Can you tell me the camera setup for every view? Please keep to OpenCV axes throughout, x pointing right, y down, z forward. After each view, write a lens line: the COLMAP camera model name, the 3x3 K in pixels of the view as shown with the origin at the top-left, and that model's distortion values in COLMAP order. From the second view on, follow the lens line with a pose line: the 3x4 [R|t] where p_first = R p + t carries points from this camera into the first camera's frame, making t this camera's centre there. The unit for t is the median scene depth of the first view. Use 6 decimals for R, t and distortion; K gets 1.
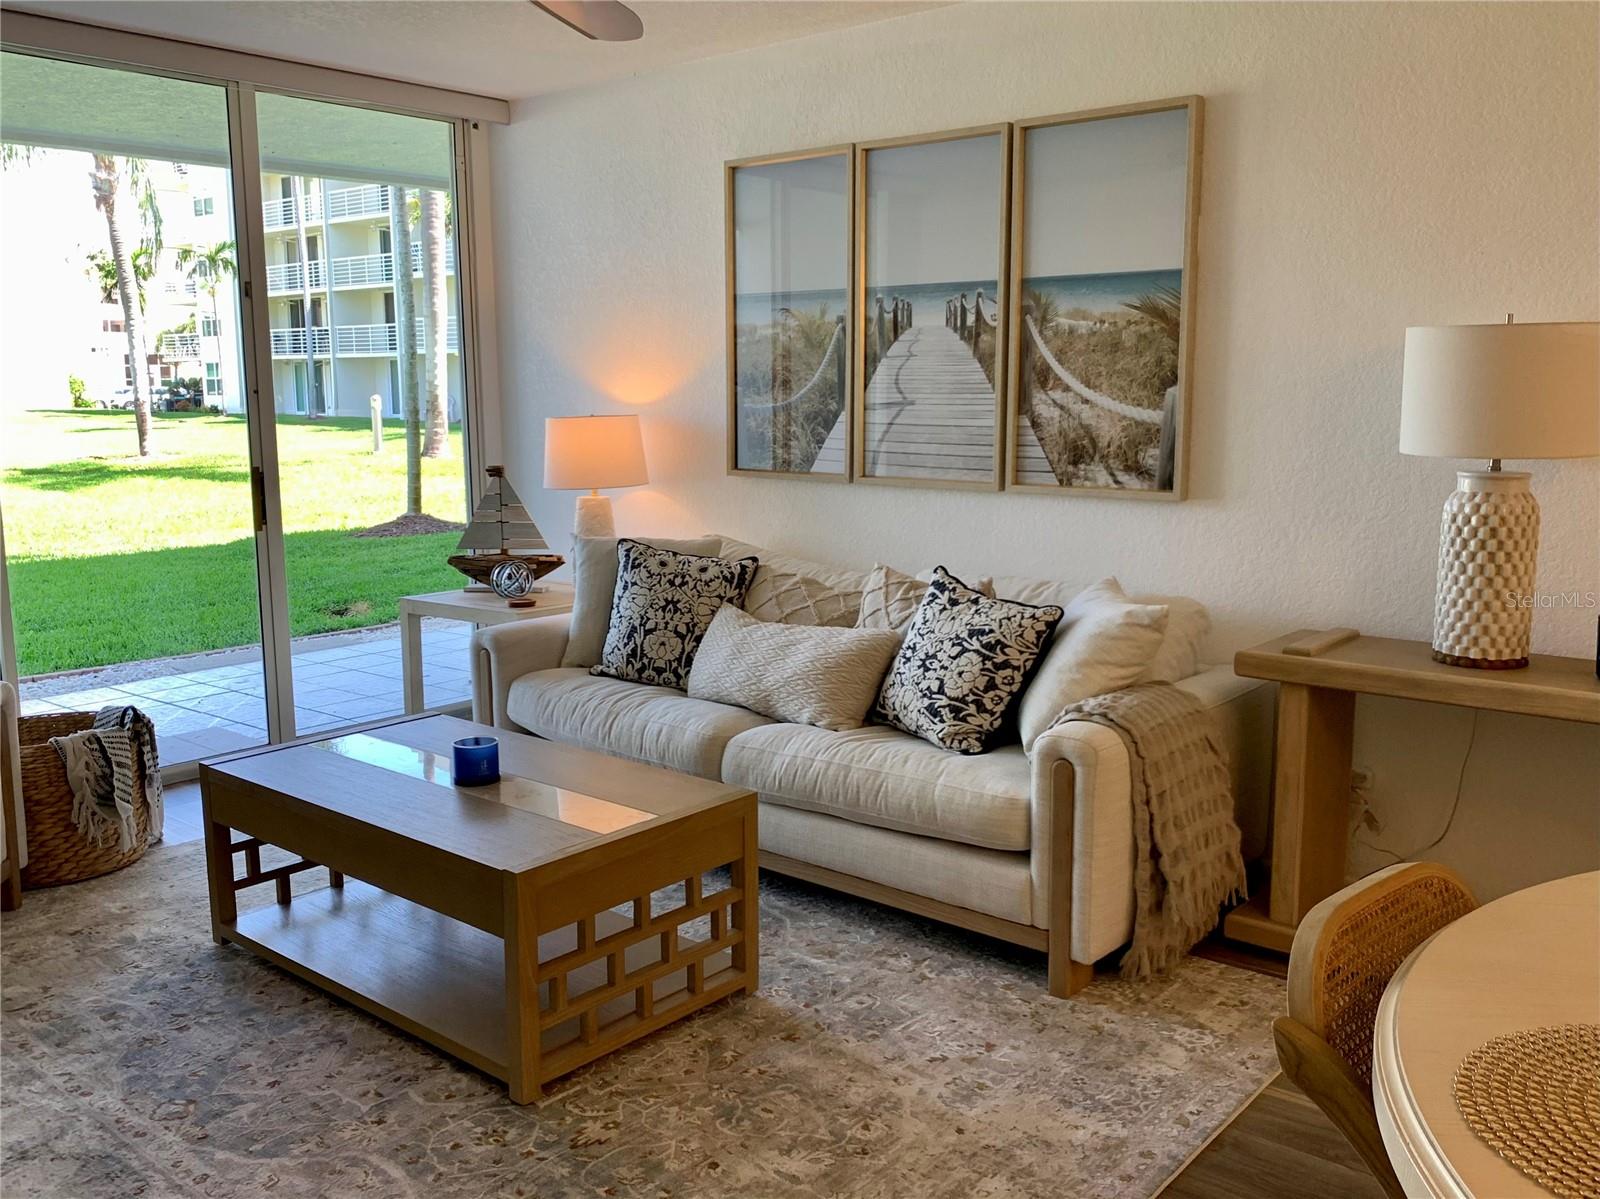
lens RADIAL K [[1354.4, 0, 800.0], [0, 1354.4, 599.5], [0, 0, 1]] dist [0.078075, -0.169980]
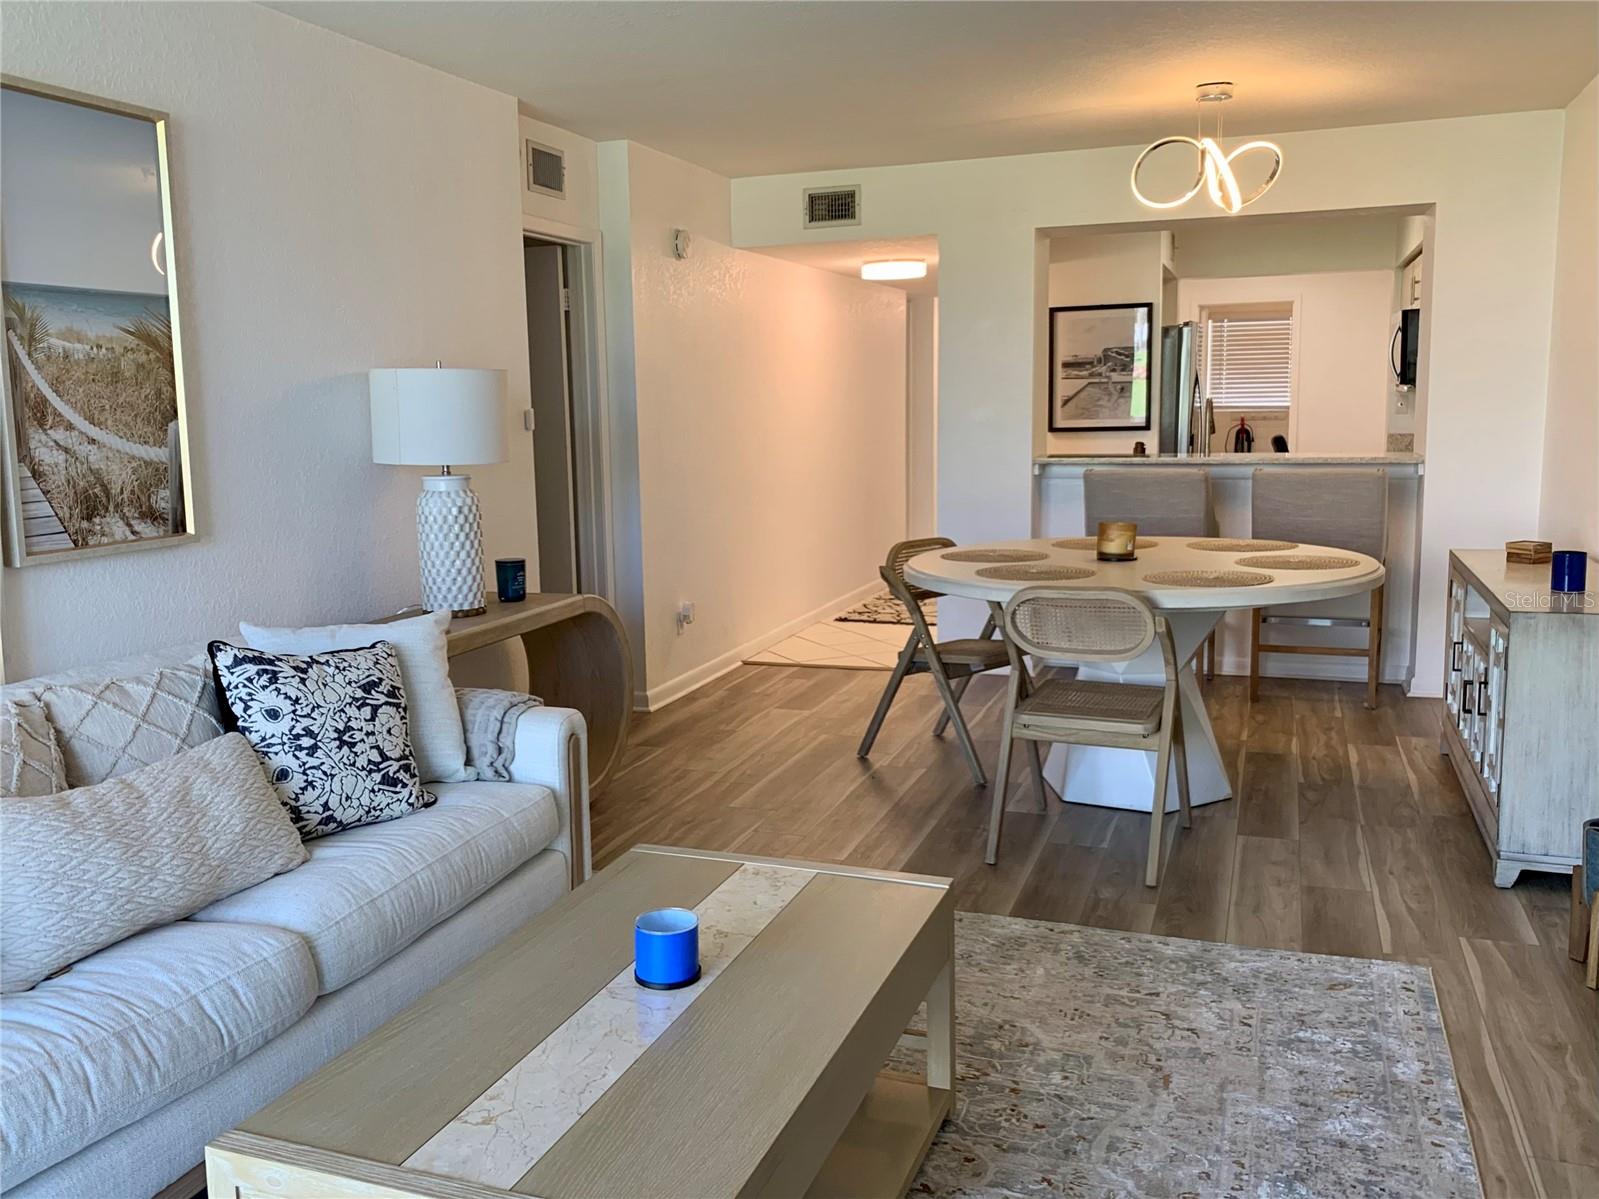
lens RADIAL K [[1371.1, 0, 756.4], [0, 1371.1, 573.9], [0, 0, 1]] dist [0.053047, -0.153760]
pose [[-0.332986, -0.106297, 0.936921, -0.723684], [0.171684, 0.970182, 0.171088, -0.144050], [-0.927170, 0.217825, -0.304807, 0.917034]]
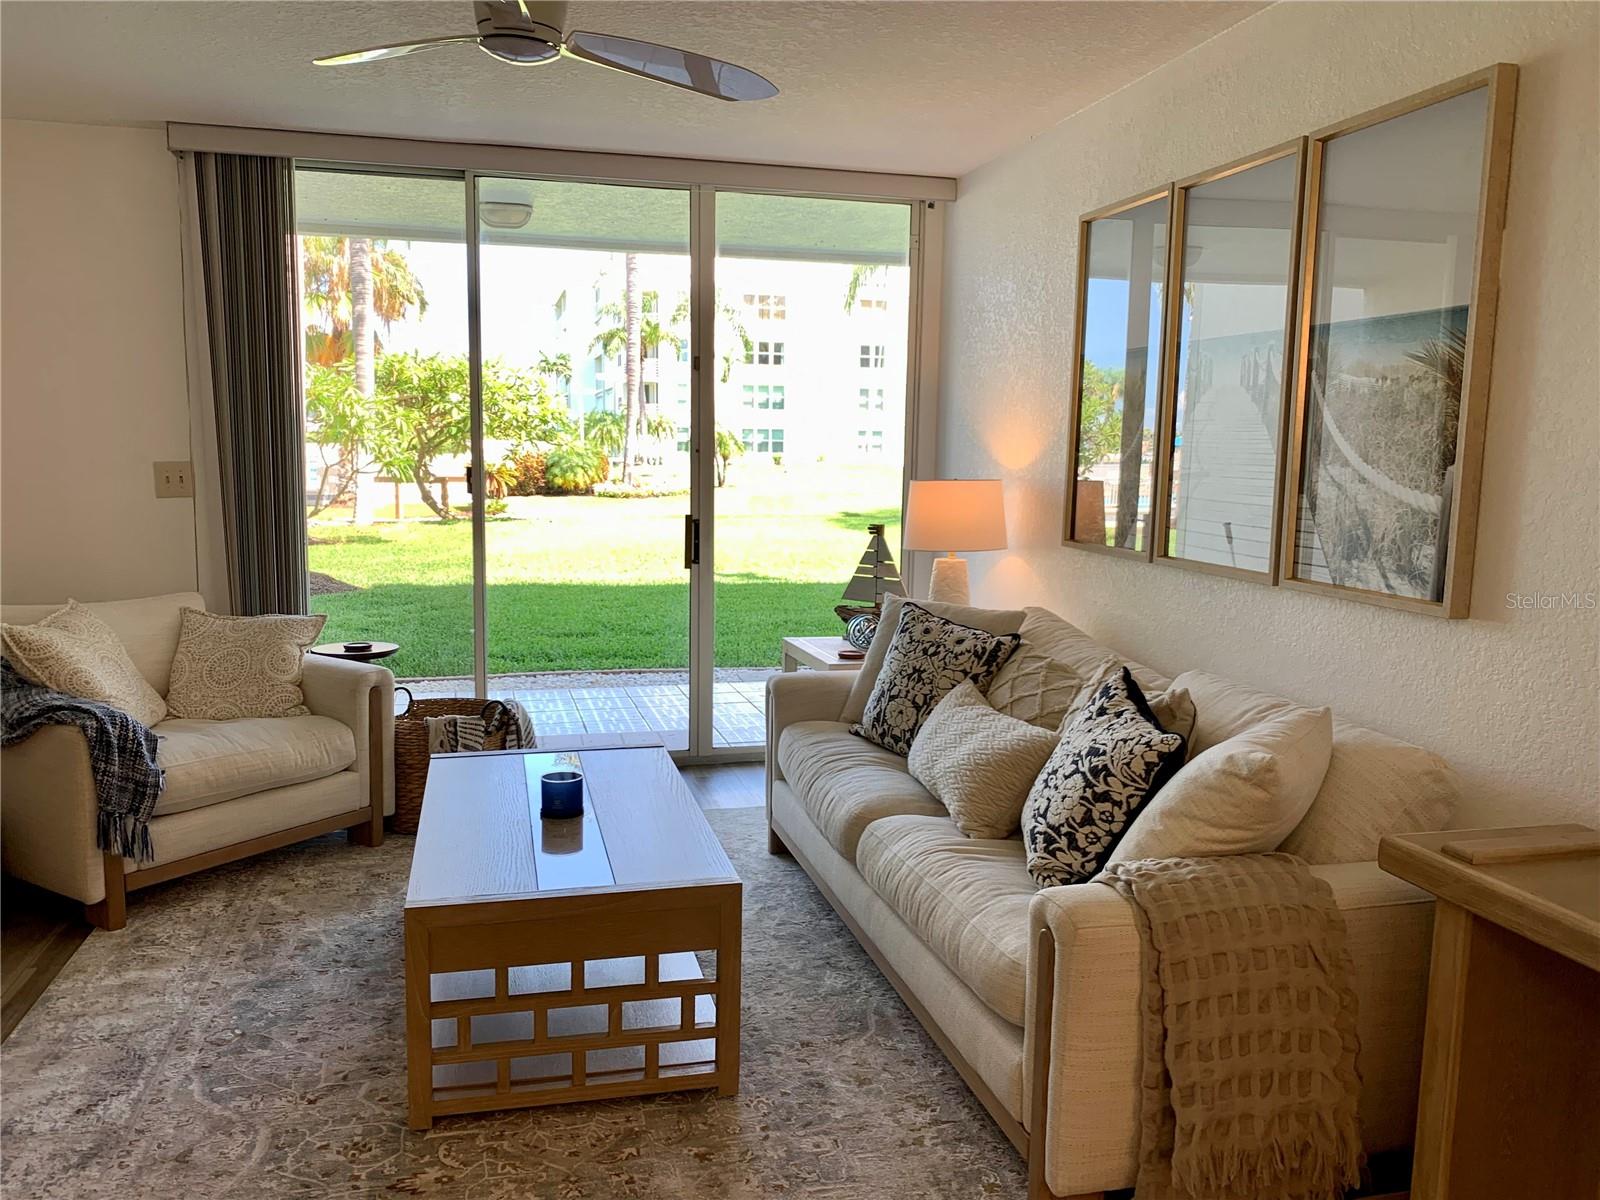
lens RADIAL K [[1228.3, 0, 800.0], [0, 1228.3, 600.0], [0, 0, 1]] dist [0.039259, -0.070729]
pose [[0.815447, 0.090536, -0.571708, 0.364461], [-0.108936, 0.994047, 0.002039, -0.044859], [0.568489, 0.060617, 0.820455, 0.248066]]
